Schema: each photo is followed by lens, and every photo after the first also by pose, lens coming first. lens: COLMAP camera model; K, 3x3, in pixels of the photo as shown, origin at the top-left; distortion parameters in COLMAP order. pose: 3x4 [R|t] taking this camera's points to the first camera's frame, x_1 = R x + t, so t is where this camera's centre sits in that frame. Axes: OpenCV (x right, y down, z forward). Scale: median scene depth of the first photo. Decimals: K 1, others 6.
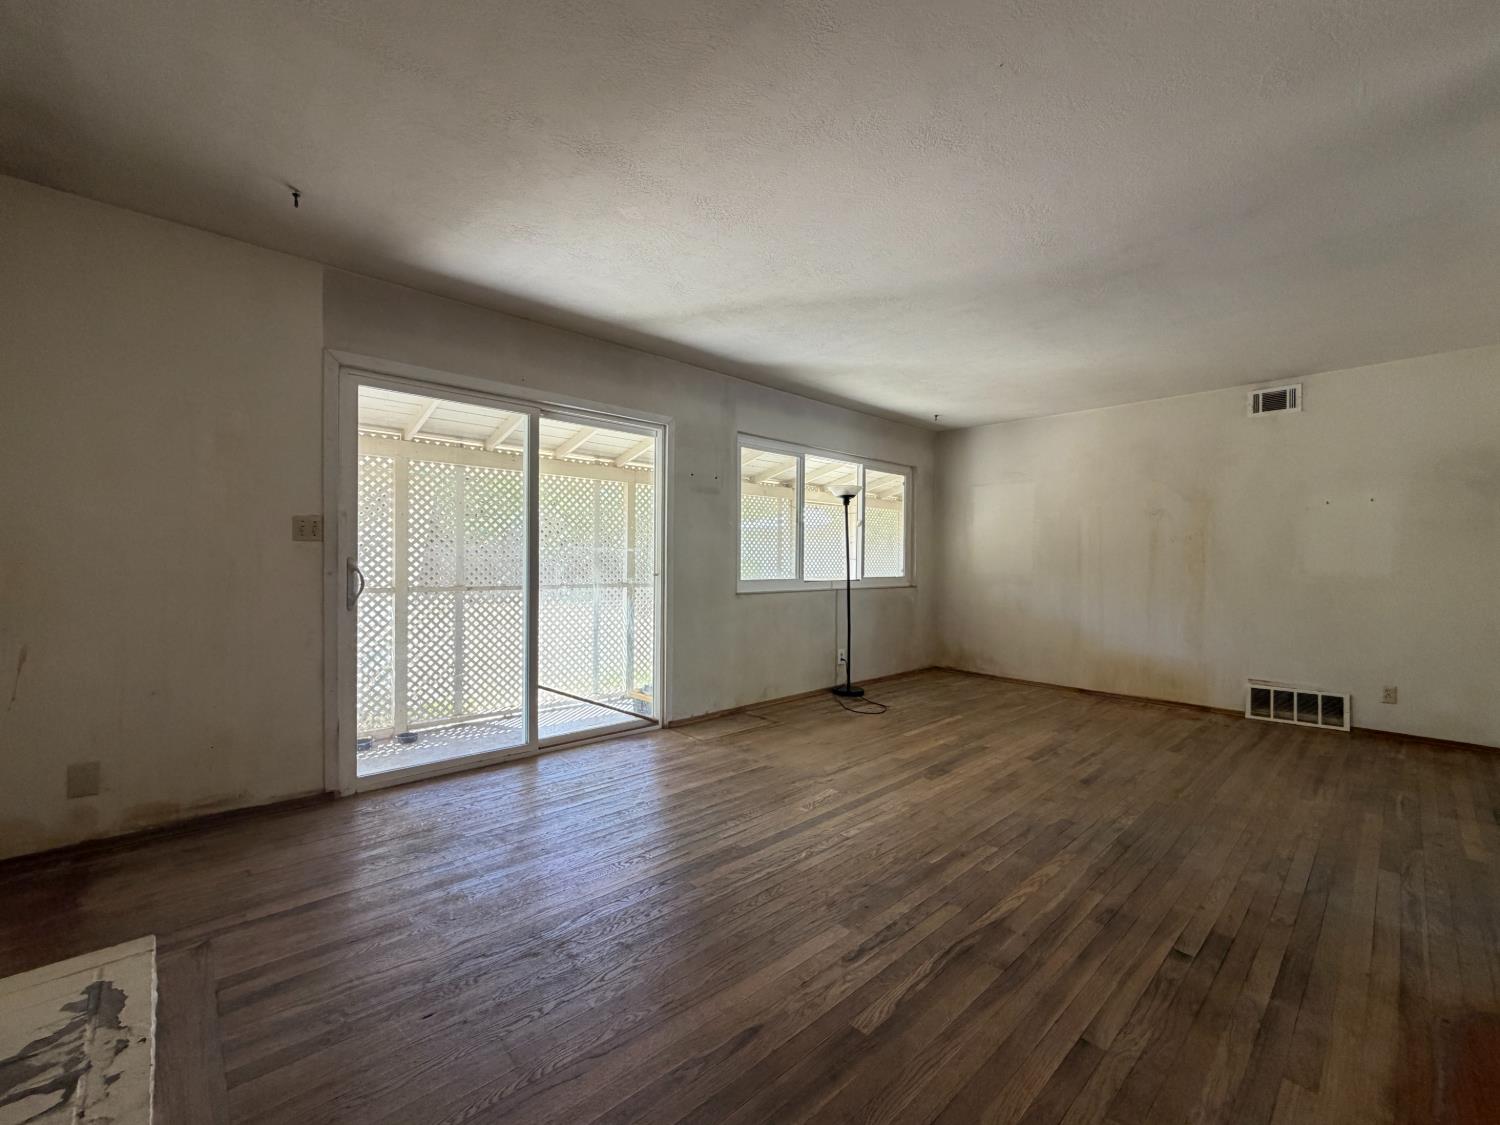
lens RADIAL K [[625.2, 0, 749.5], [0, 625.2, 563.1], [0, 0, 1]] dist [-0.001554, 0.000539]
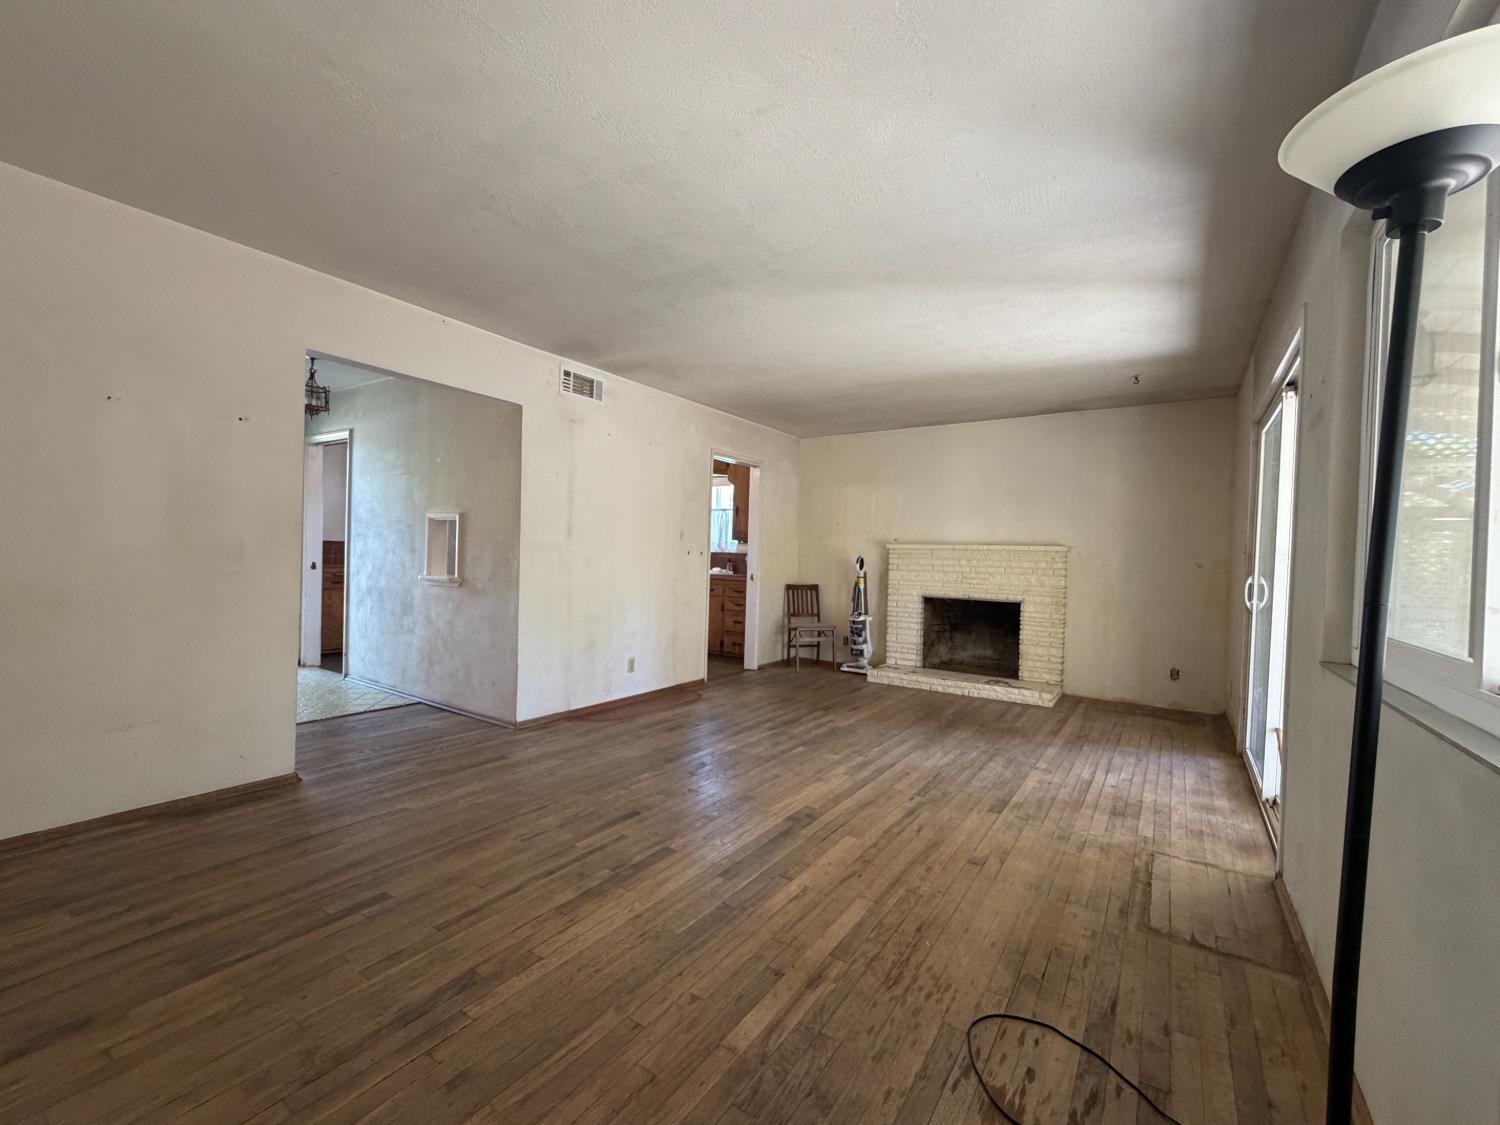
lens RADIAL K [[625.2, 0, 746.9], [0, 625.2, 563.2], [0, 0, 1]] dist [-0.001554, 0.000539]
pose [[-0.975733, -0.032193, -0.216583, 0.527735], [-0.035675, 0.999289, 0.012187, -0.004398], [0.216037, 0.019618, -0.976188, 1.681359]]
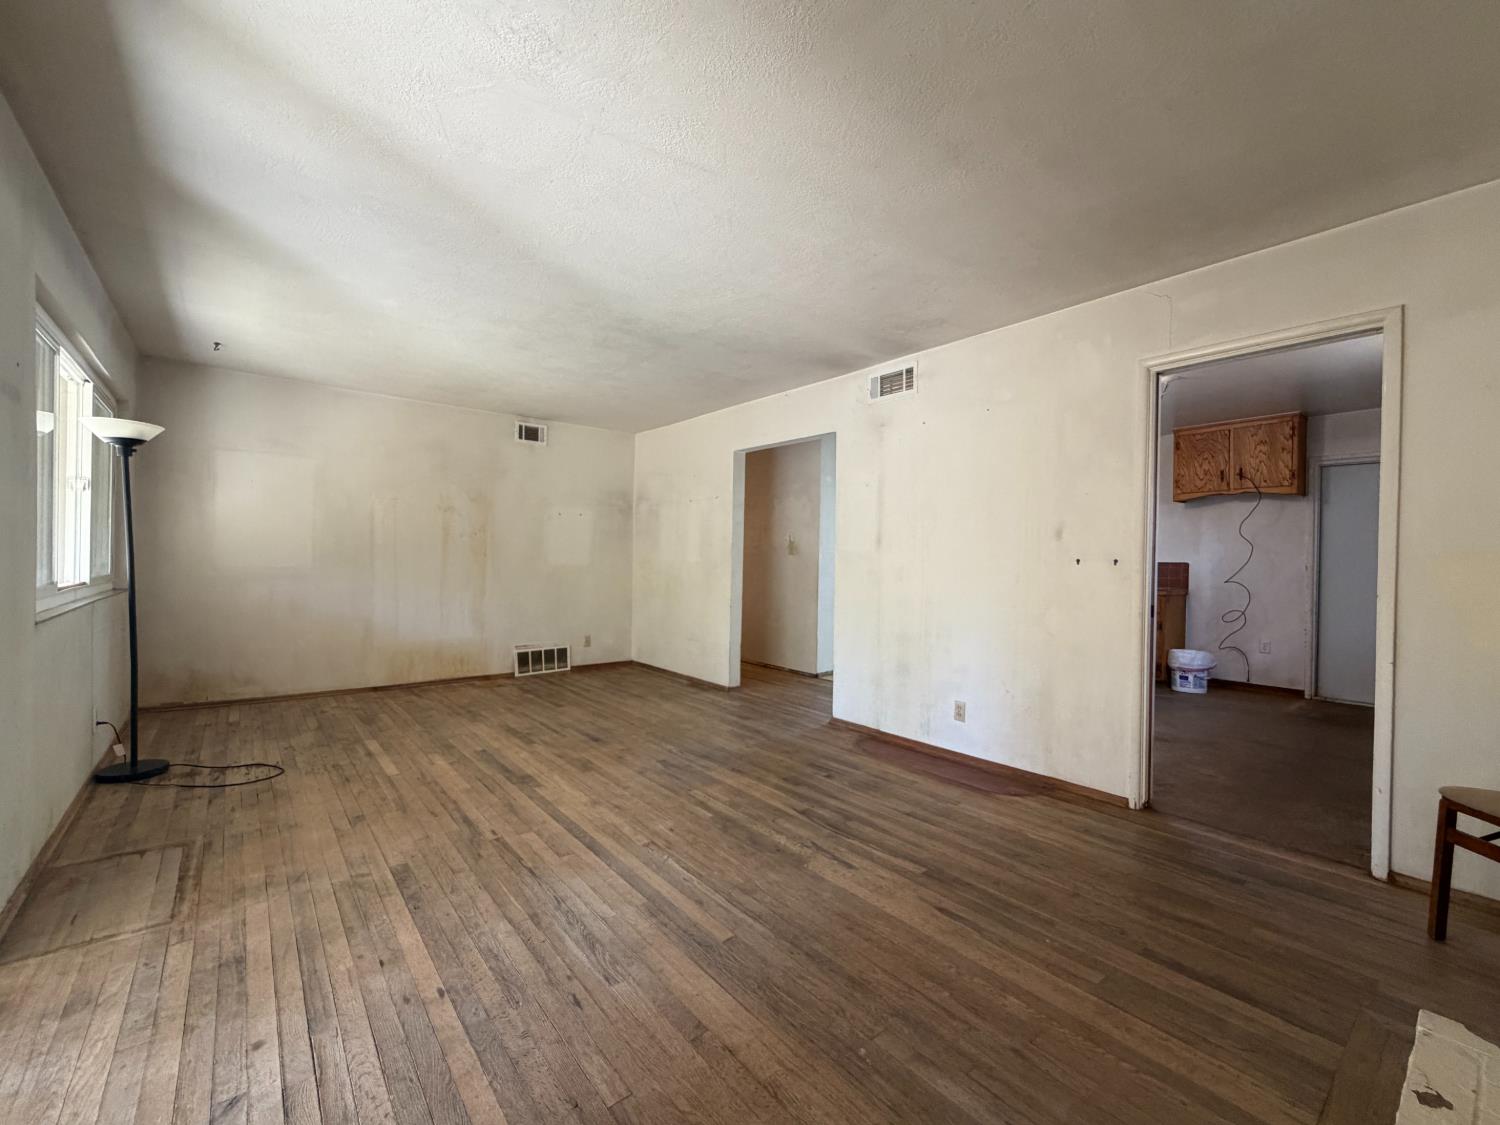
lens RADIAL K [[625.2, 0, 754.0], [0, 625.2, 562.4], [0, 0, 1]] dist [-0.001554, 0.000539]
pose [[0.063659, -0.011195, 0.997909, -0.585214], [-0.012306, 0.999852, 0.012002, -0.010275], [-0.997896, -0.013045, 0.063512, 0.566600]]
